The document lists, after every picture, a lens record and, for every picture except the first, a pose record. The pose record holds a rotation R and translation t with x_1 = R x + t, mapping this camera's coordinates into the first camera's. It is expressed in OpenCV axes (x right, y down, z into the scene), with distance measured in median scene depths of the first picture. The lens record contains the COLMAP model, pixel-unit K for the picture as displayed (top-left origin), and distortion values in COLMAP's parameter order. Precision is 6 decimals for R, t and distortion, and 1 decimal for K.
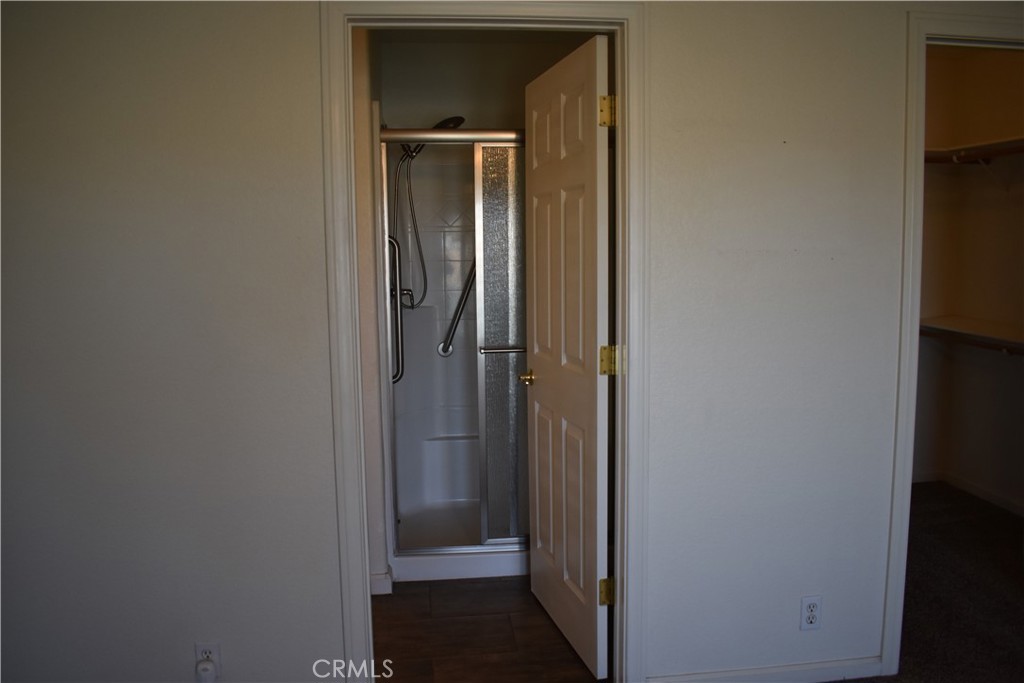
lens RADIAL K [[802.2, 0, 515.1], [0, 802.2, 342.0], [0, 0, 1]] dist [-0.093776, 0.014472]
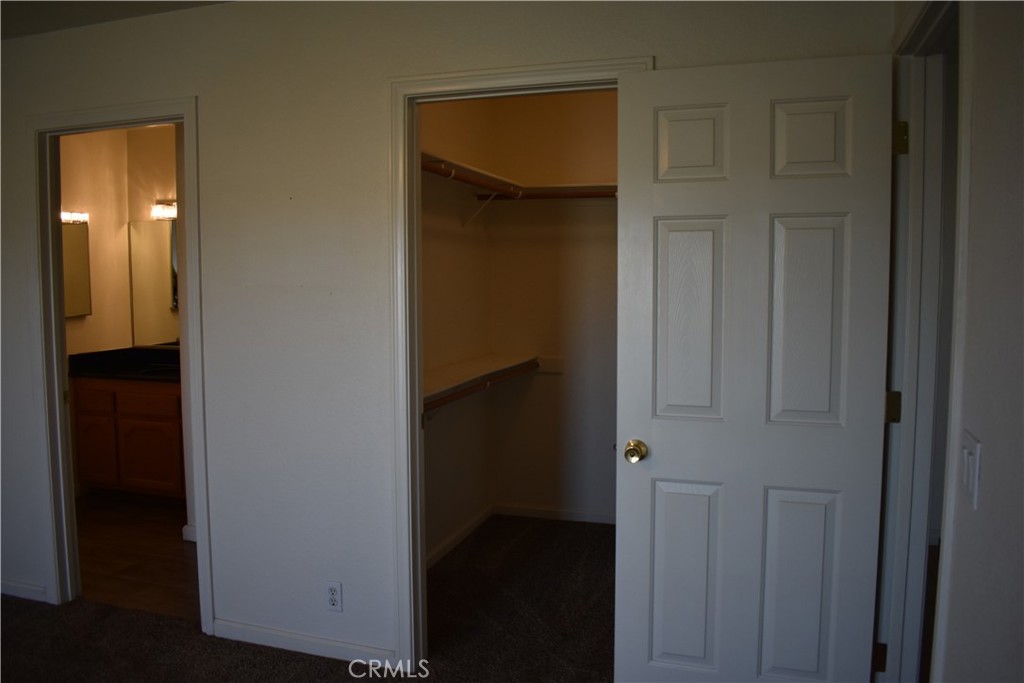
lens RADIAL K [[802.2, 0, 511.9], [0, 802.2, 344.2], [0, 0, 1]] dist [-0.093776, 0.014472]
pose [[0.907454, 0.049071, -0.417276, 0.910035], [-0.061891, 0.997934, -0.017239, -0.020092], [0.415568, 0.041469, 0.908616, 0.021178]]
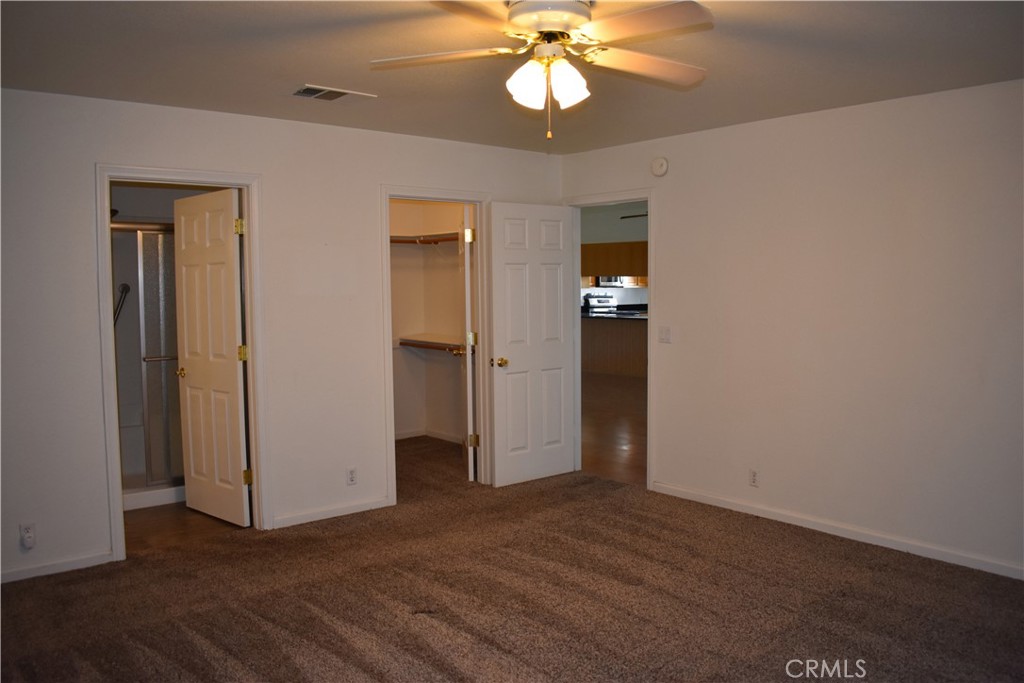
lens RADIAL K [[802.2, 0, 515.0], [0, 802.2, 341.6], [0, 0, 1]] dist [-0.093776, 0.014472]
pose [[0.835837, -0.033061, 0.547981, -0.314287], [0.063812, 0.997270, -0.037165, 0.088721], [-0.545257, 0.066032, 0.835664, -0.792133]]
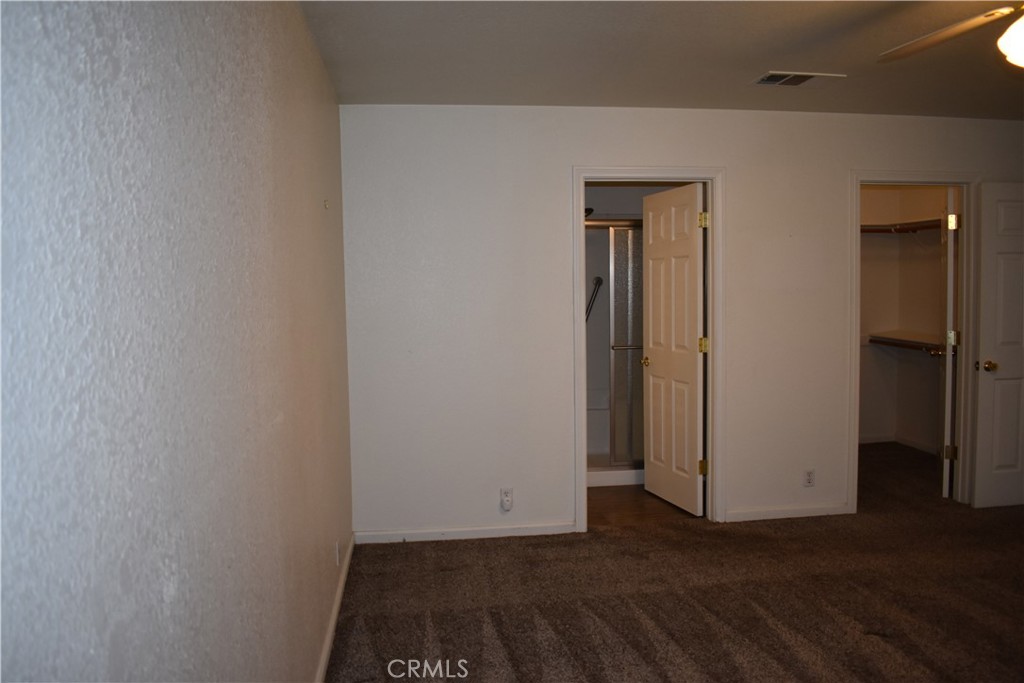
lens RADIAL K [[802.2, 0, 513.4], [0, 802.2, 342.6], [0, 0, 1]] dist [-0.093776, 0.014472]
pose [[0.999949, -0.004145, 0.009168, -0.300660], [0.004573, 0.998879, -0.047116, 0.087356], [-0.008962, 0.047155, 0.998847, -0.780045]]
